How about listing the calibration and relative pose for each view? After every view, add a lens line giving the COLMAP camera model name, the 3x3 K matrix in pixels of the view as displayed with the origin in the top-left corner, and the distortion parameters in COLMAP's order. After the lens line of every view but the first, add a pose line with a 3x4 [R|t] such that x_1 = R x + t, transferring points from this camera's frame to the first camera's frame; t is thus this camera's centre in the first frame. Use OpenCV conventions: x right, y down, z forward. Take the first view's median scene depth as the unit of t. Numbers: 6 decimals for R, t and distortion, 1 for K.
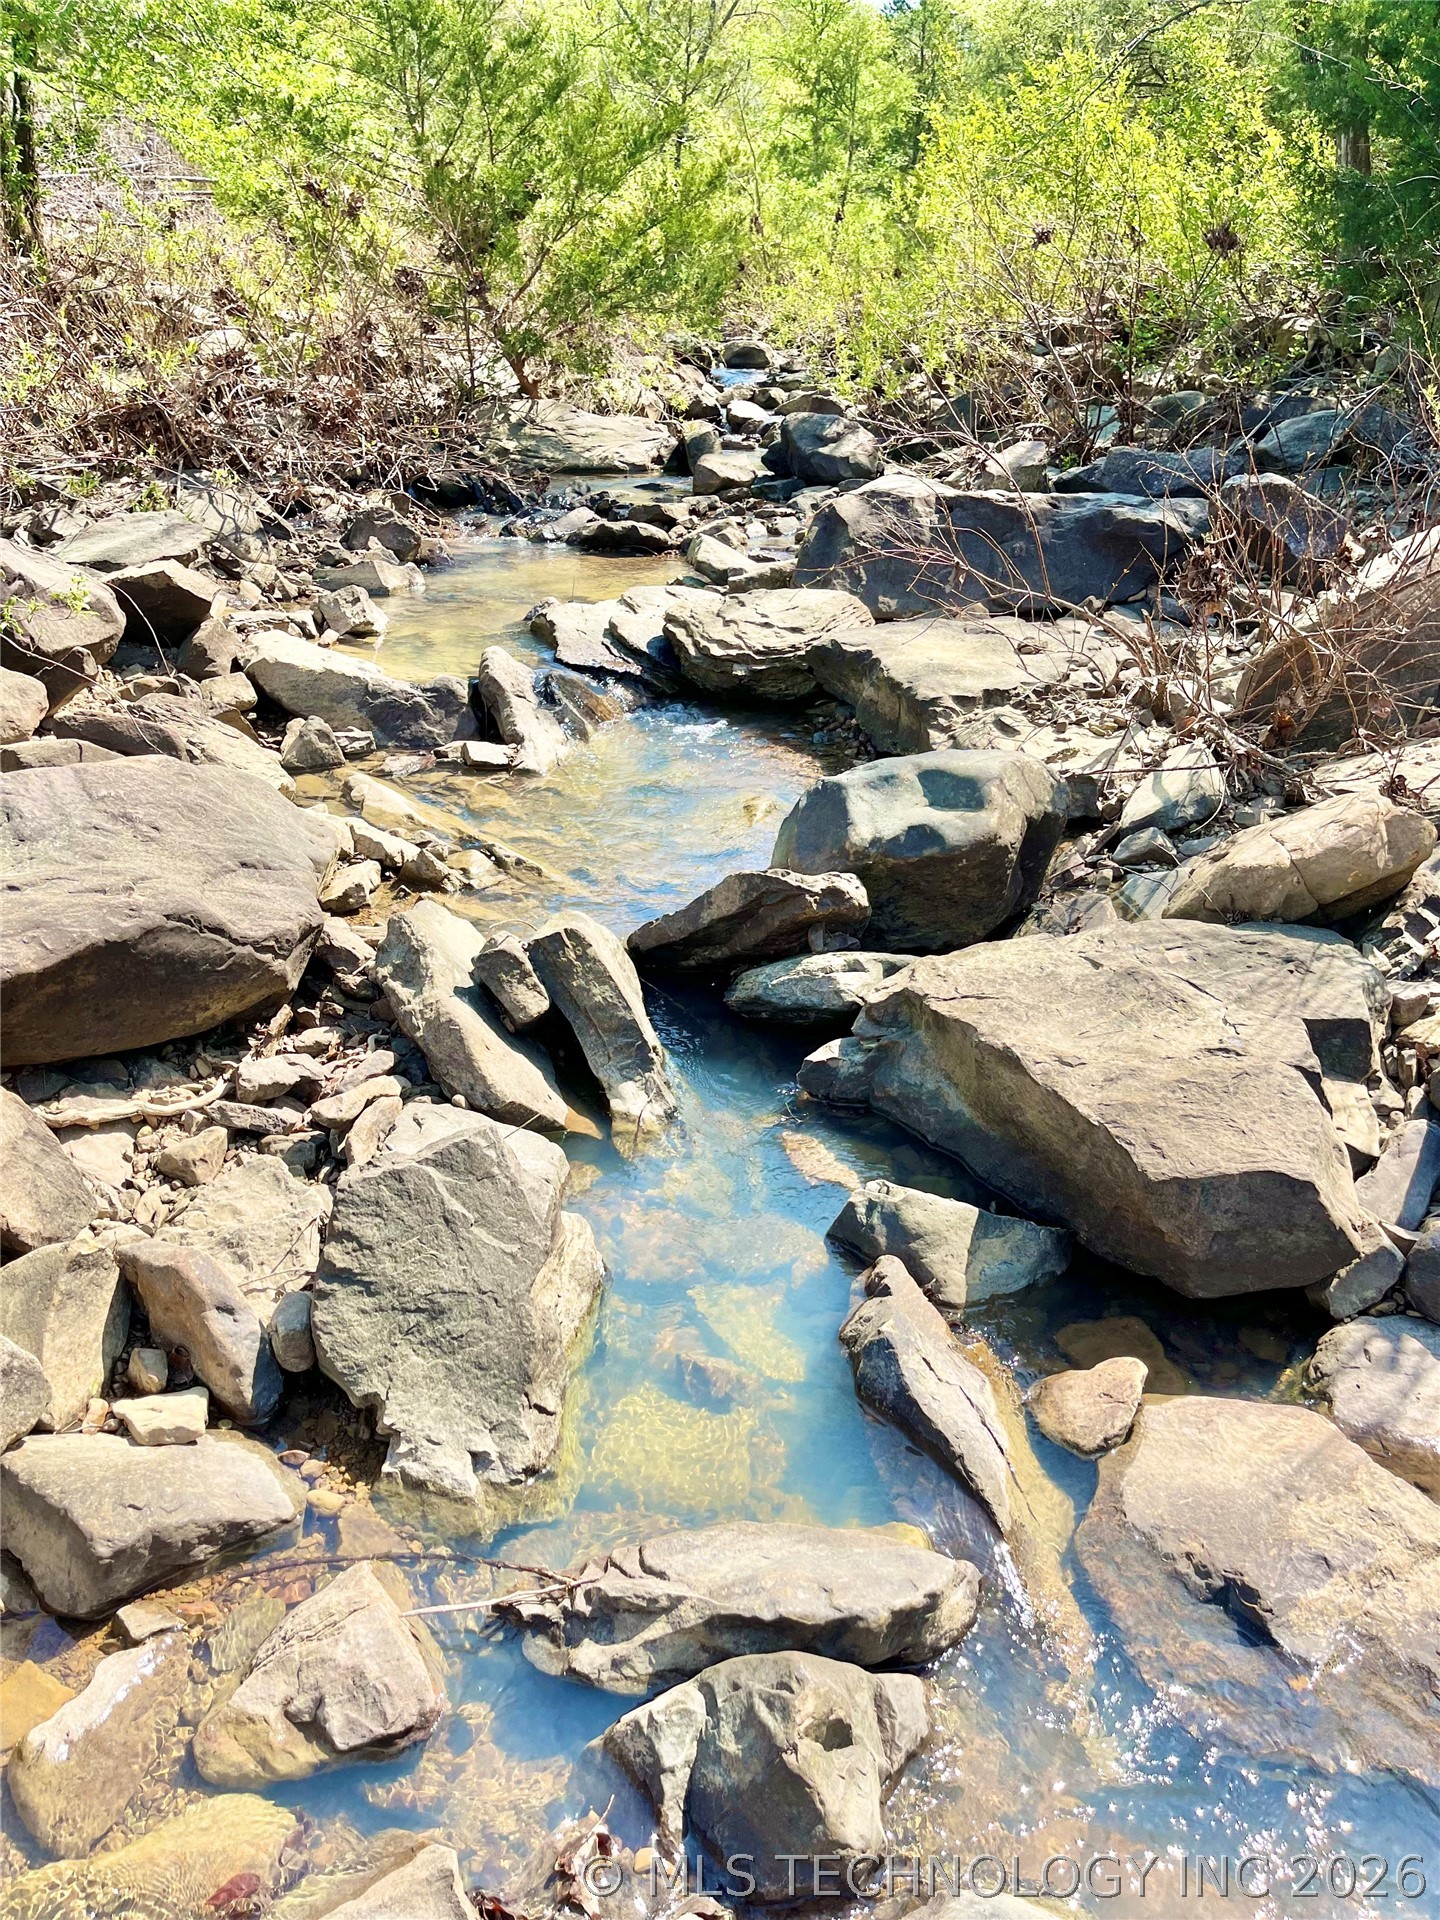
lens RADIAL K [[1461.9, 0, 720.9], [0, 1461.9, 961.1], [0, 0, 1]] dist [0.027309, -0.007871]
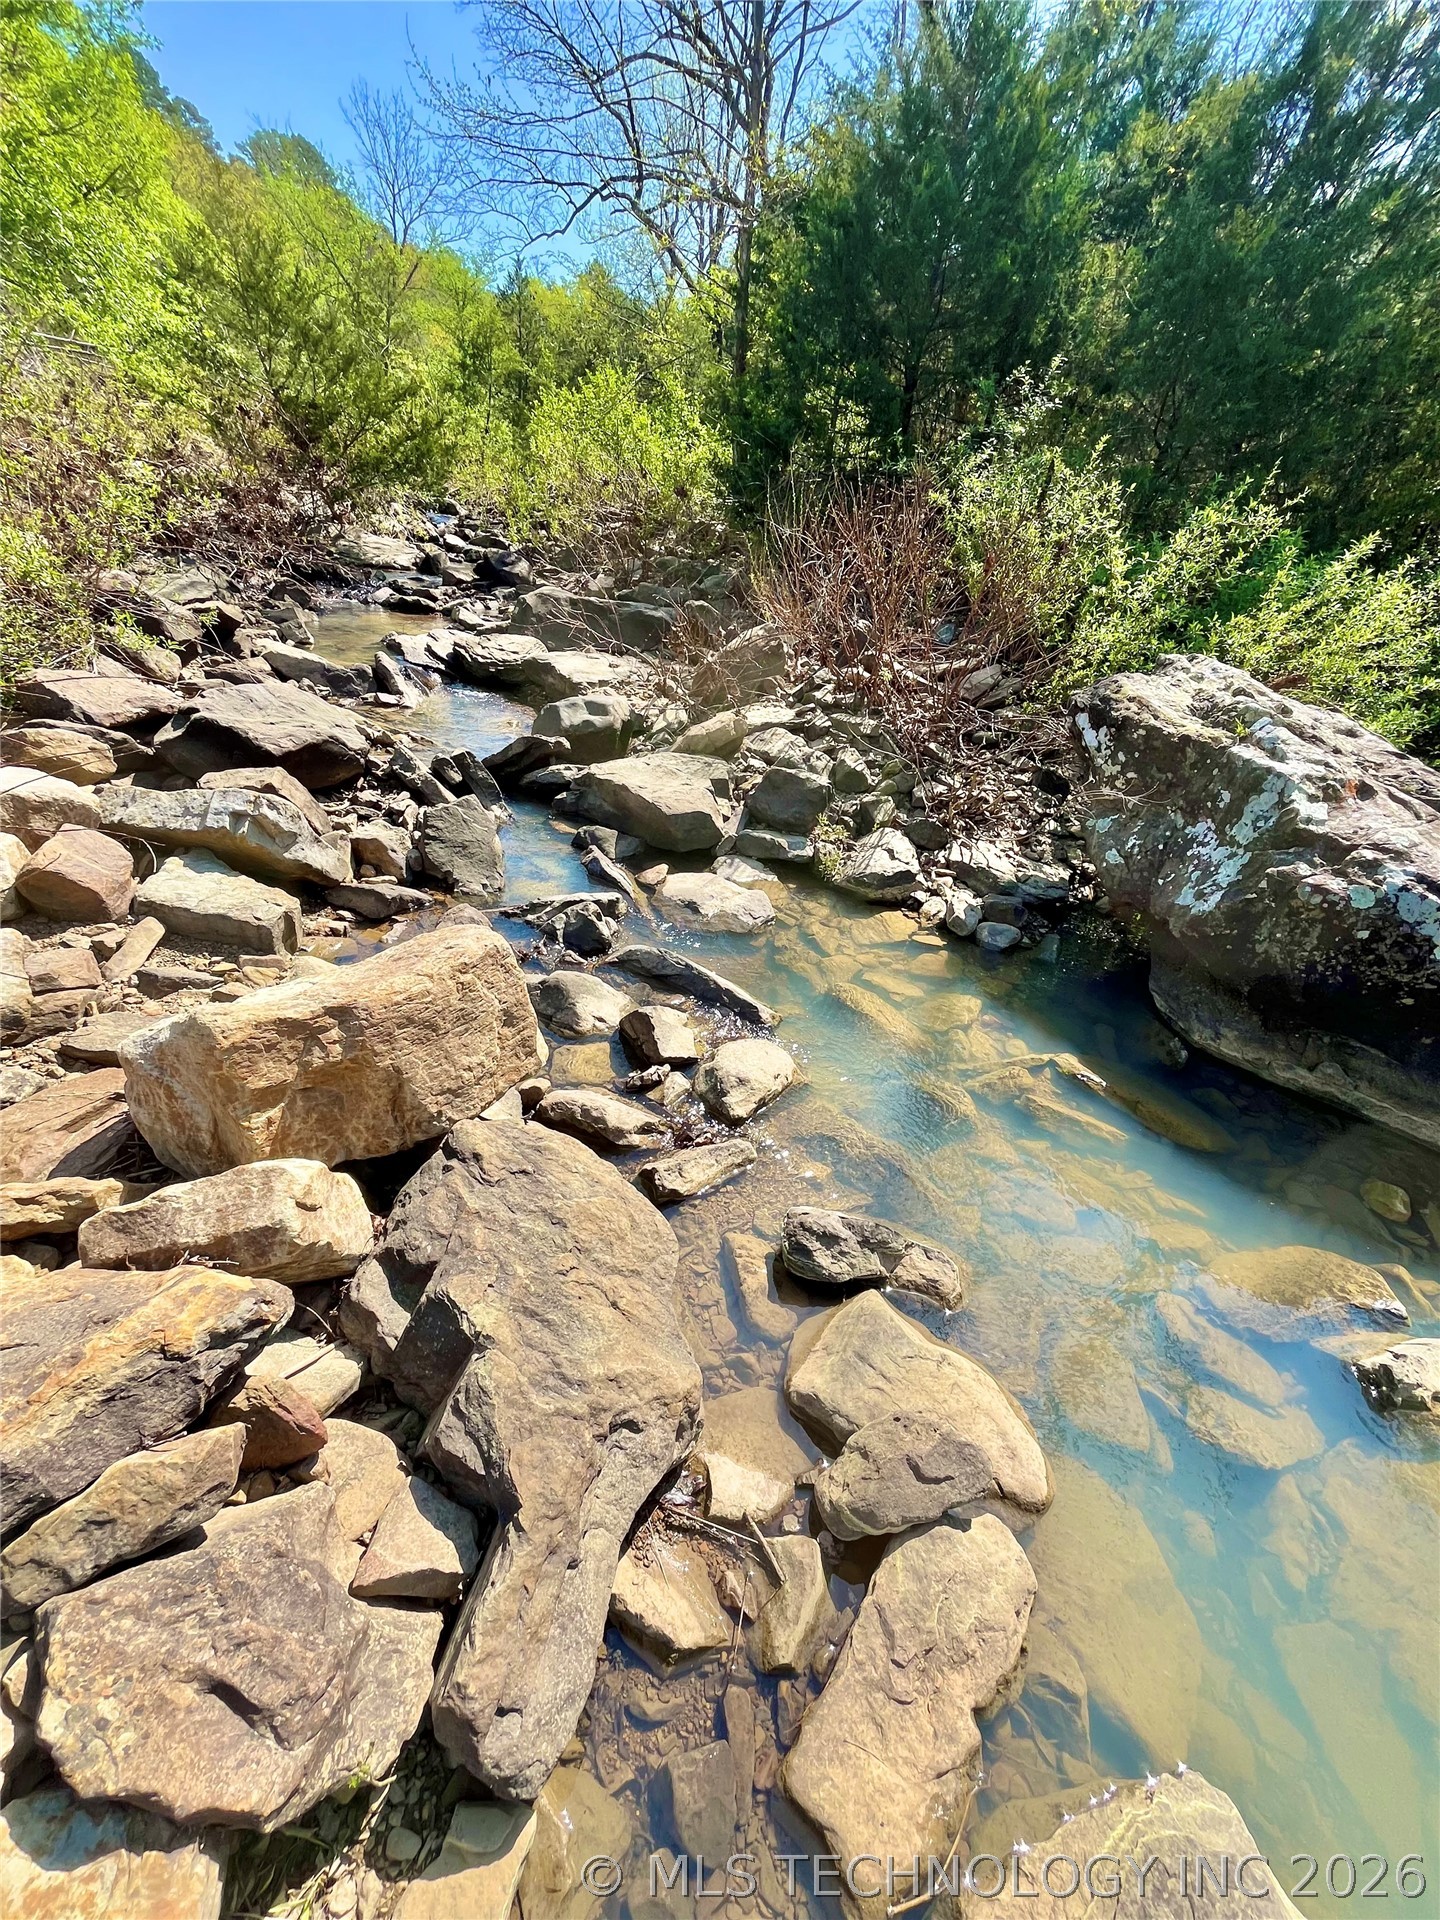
lens RADIAL K [[772.8, 0, 720.5], [0, 772.8, 957.1], [0, 0, 1]] dist [-0.003694, -0.000328]
pose [[0.936704, -0.073993, 0.342213, -0.106912], [0.028184, 0.990177, 0.136952, 0.104390], [-0.348985, -0.118638, 0.929588, -0.349911]]
